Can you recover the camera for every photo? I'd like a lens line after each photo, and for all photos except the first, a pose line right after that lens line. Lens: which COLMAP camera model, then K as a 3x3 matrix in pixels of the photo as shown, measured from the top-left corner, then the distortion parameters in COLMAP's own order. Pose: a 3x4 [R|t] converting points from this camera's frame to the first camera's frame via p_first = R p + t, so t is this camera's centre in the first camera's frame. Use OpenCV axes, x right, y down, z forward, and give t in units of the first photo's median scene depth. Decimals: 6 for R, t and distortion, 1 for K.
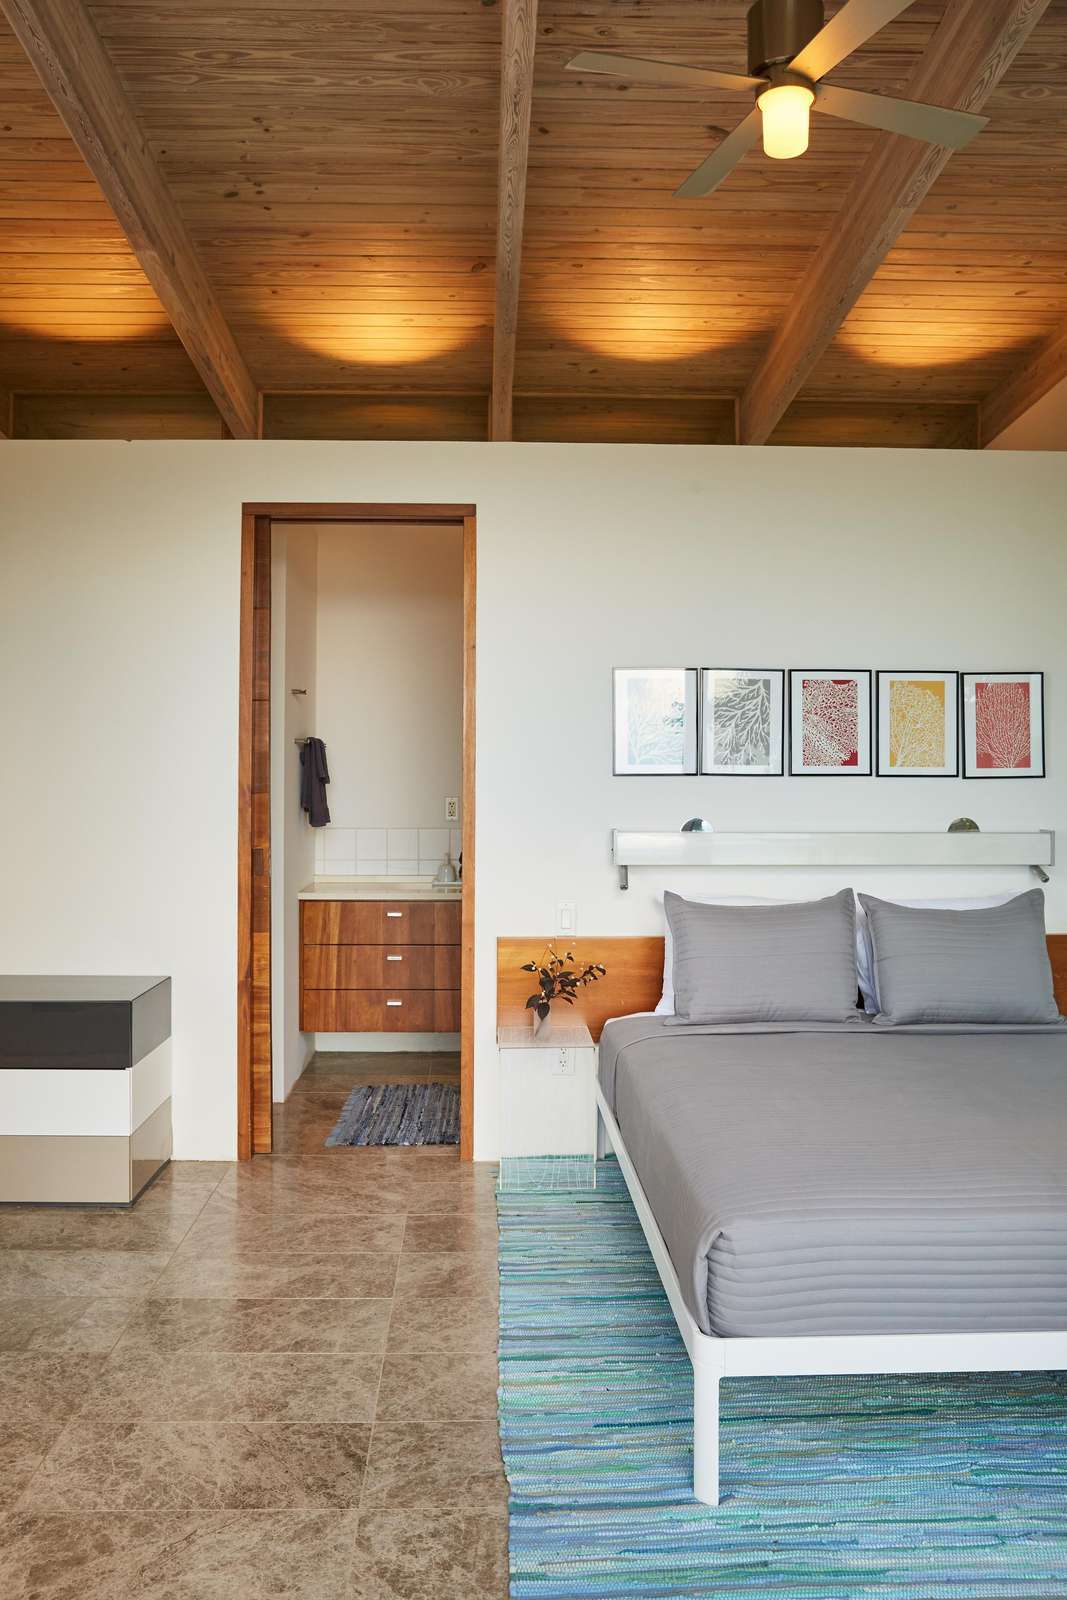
lens RADIAL K [[1265.0, 0, 533.5], [0, 1265.0, 800.0], [0, 0, 1]] dist [-0.085887, 0.094378]
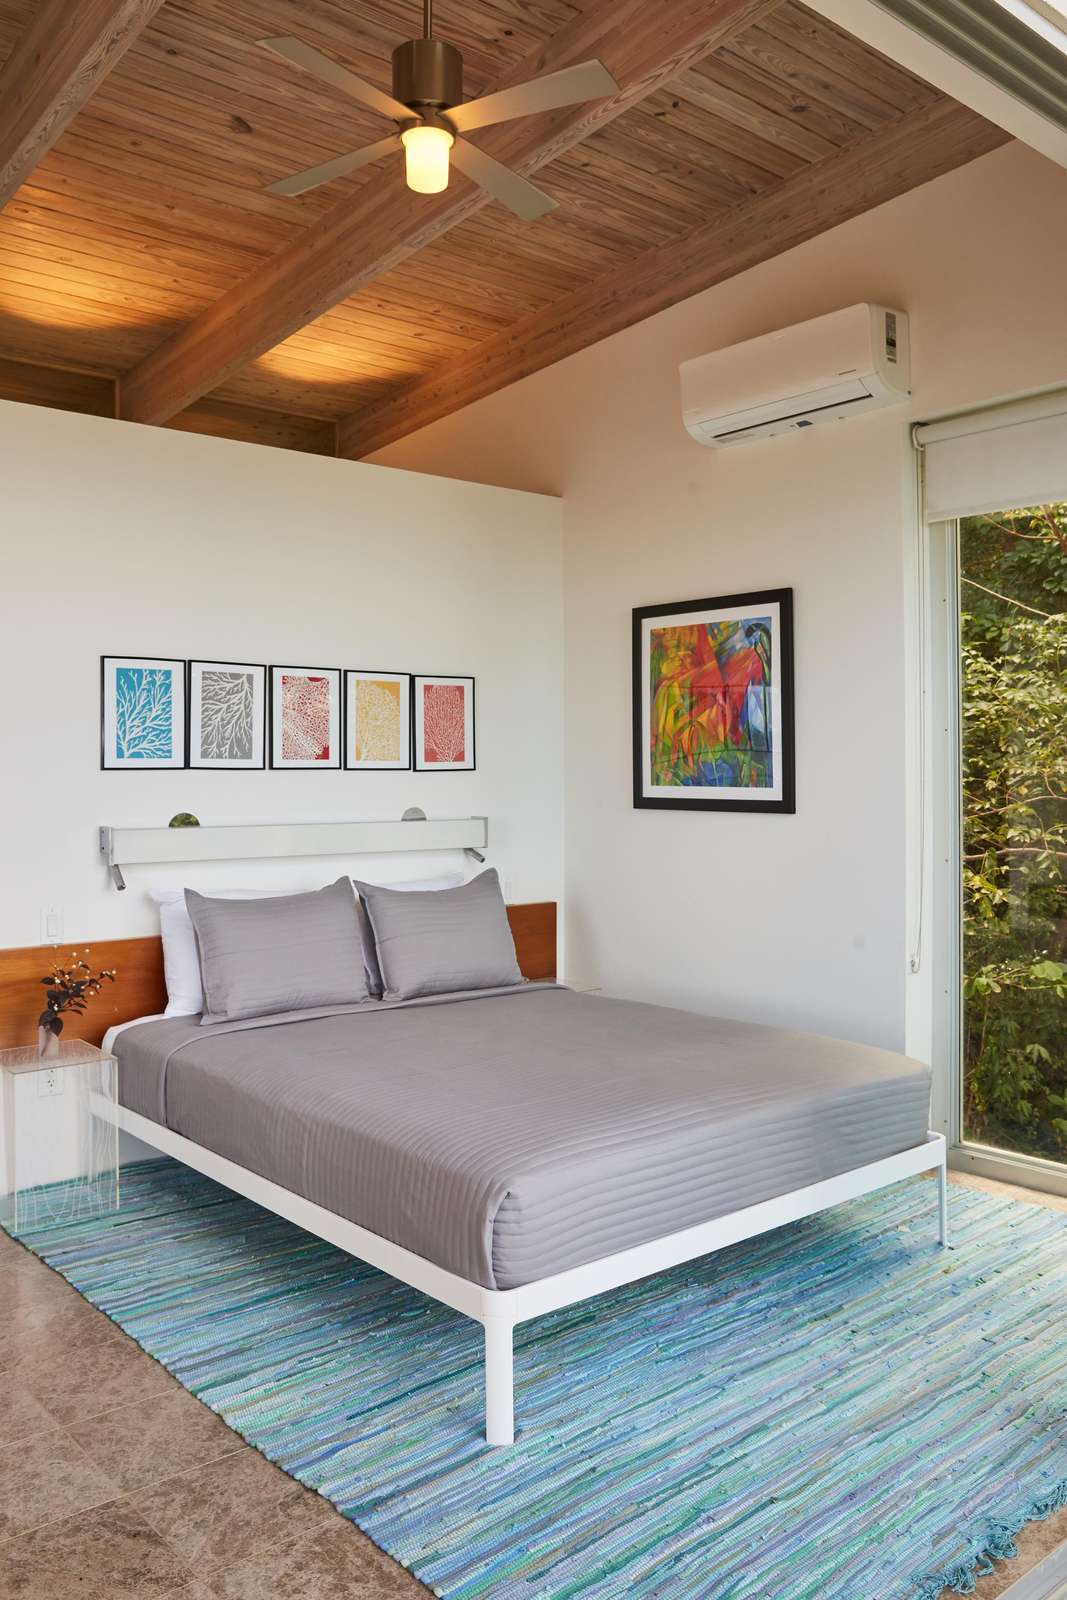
lens RADIAL K [[1255.3, 0, 533.5], [0, 1255.3, 800.0], [0, 0, 1]] dist [-0.091588, 0.087858]
pose [[0.782783, -0.017695, 0.622043, -0.356086], [0.013454, 0.999843, 0.011512, -0.004624], [-0.622149, -0.000643, 0.782899, 0.103902]]
